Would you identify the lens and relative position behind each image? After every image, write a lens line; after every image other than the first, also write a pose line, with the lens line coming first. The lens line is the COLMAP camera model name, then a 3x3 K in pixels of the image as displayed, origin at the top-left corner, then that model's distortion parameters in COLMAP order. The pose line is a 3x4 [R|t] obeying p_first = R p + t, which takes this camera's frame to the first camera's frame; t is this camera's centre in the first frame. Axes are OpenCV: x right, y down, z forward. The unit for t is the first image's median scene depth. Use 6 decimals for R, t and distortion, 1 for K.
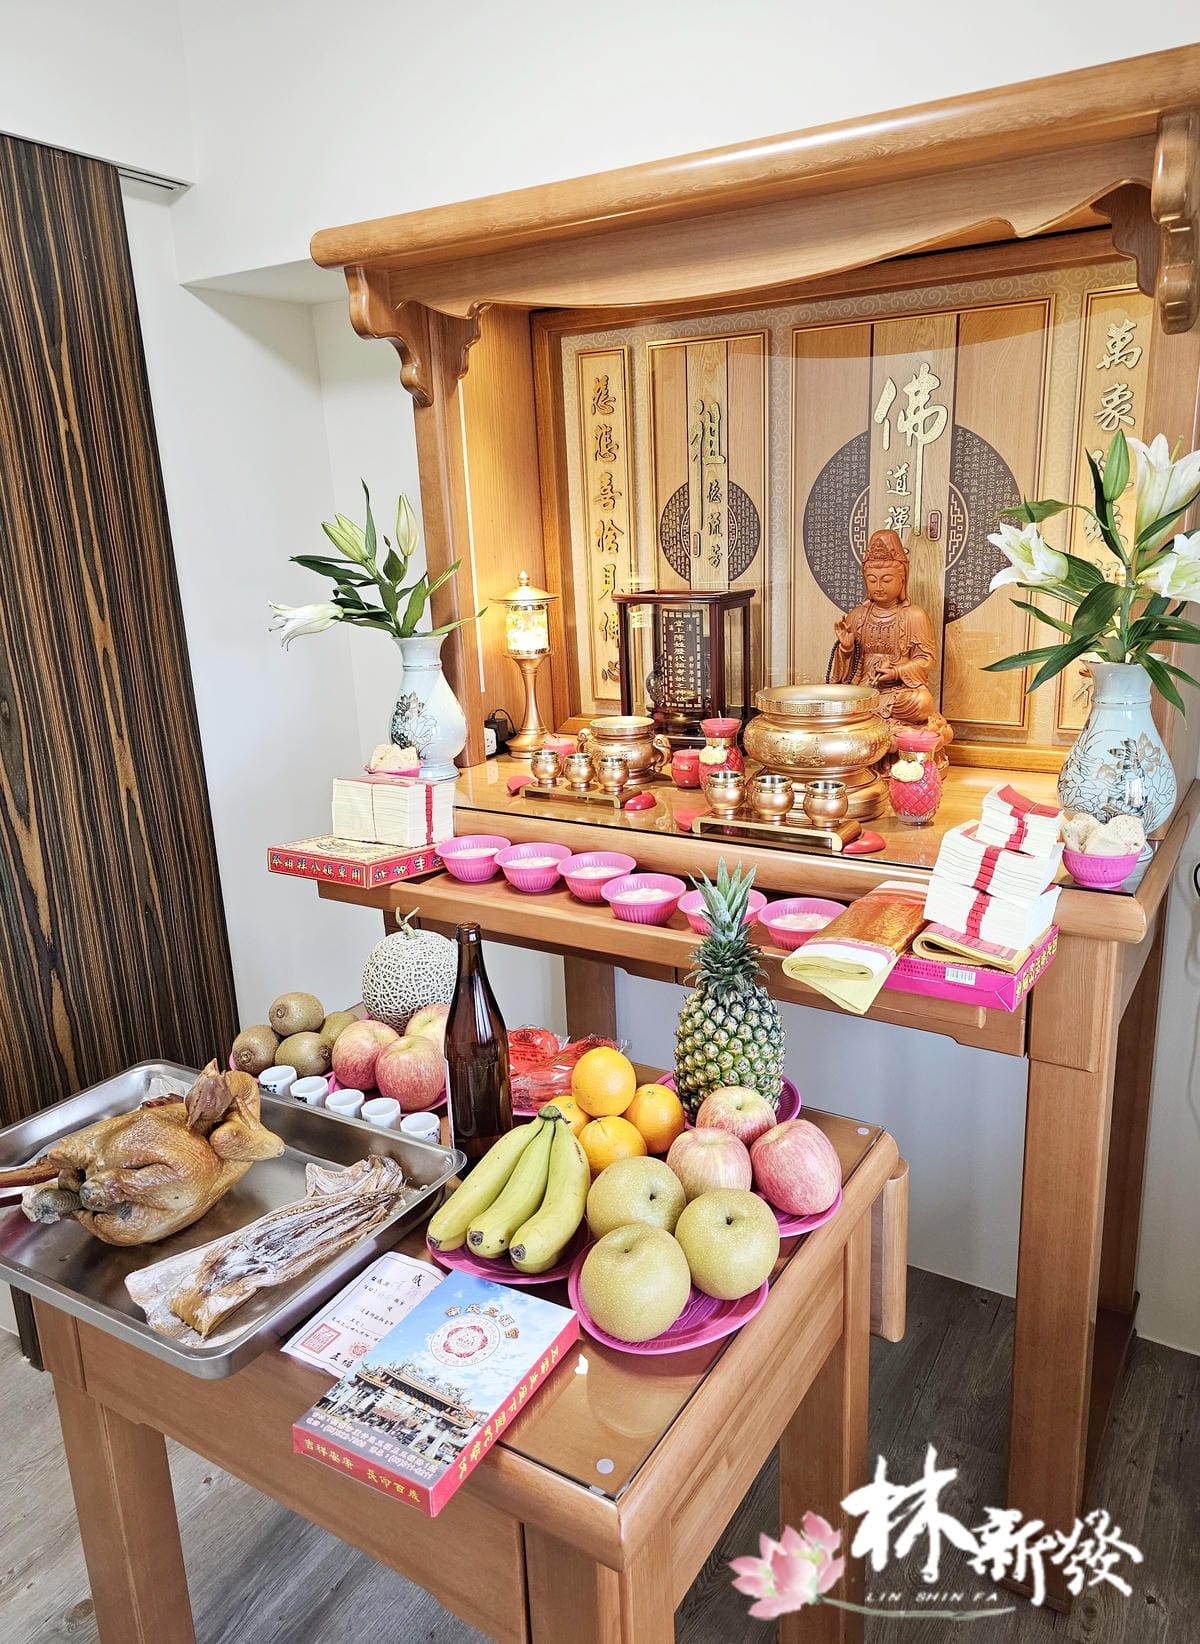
lens RADIAL K [[1135.9, 0, 635.4], [0, 1135.9, 824.4], [0, 0, 1]] dist [0.049213, -0.040894]
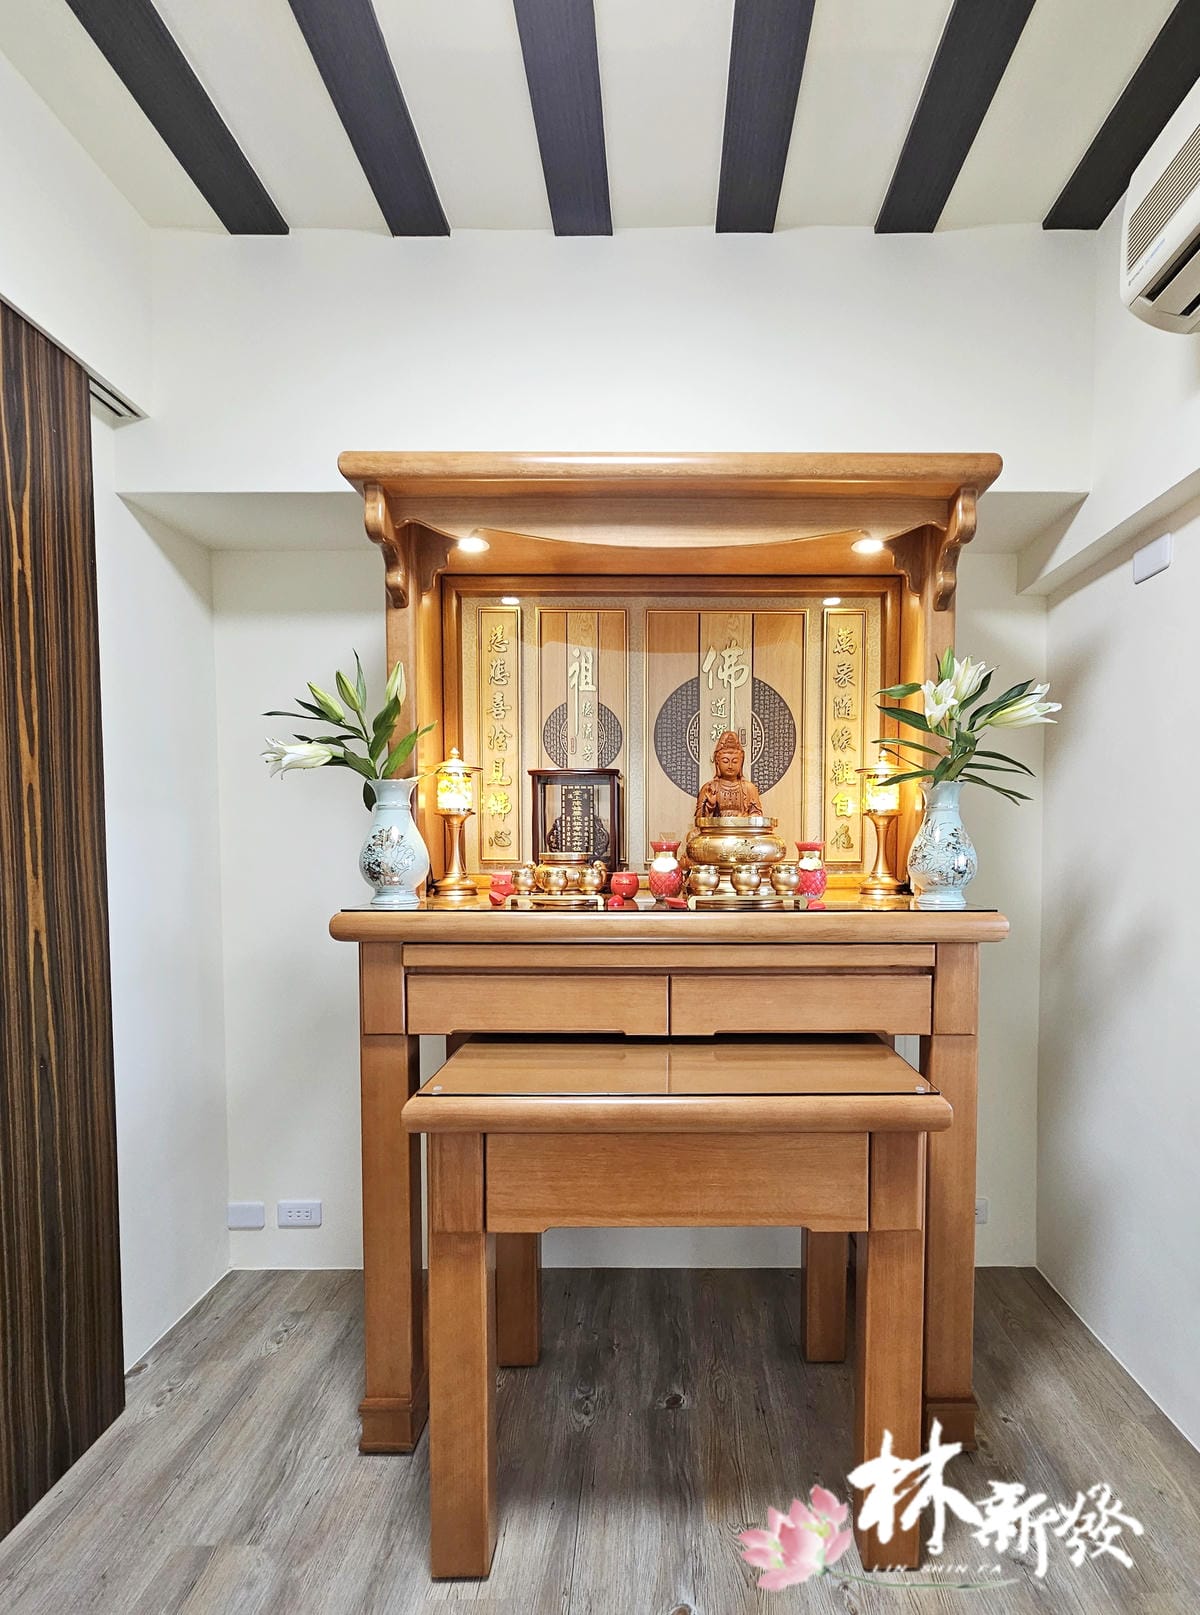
lens RADIAL K [[742.9, 0, 677.1], [0, 742.9, 875.1], [0, 0, 1]] dist [-0.012698, 0.003818]
pose [[0.855992, 0.008606, 0.516917, -0.345376], [0.108238, 0.974719, -0.195466, 0.115665], [-0.505531, 0.223267, 0.833421, 0.233702]]
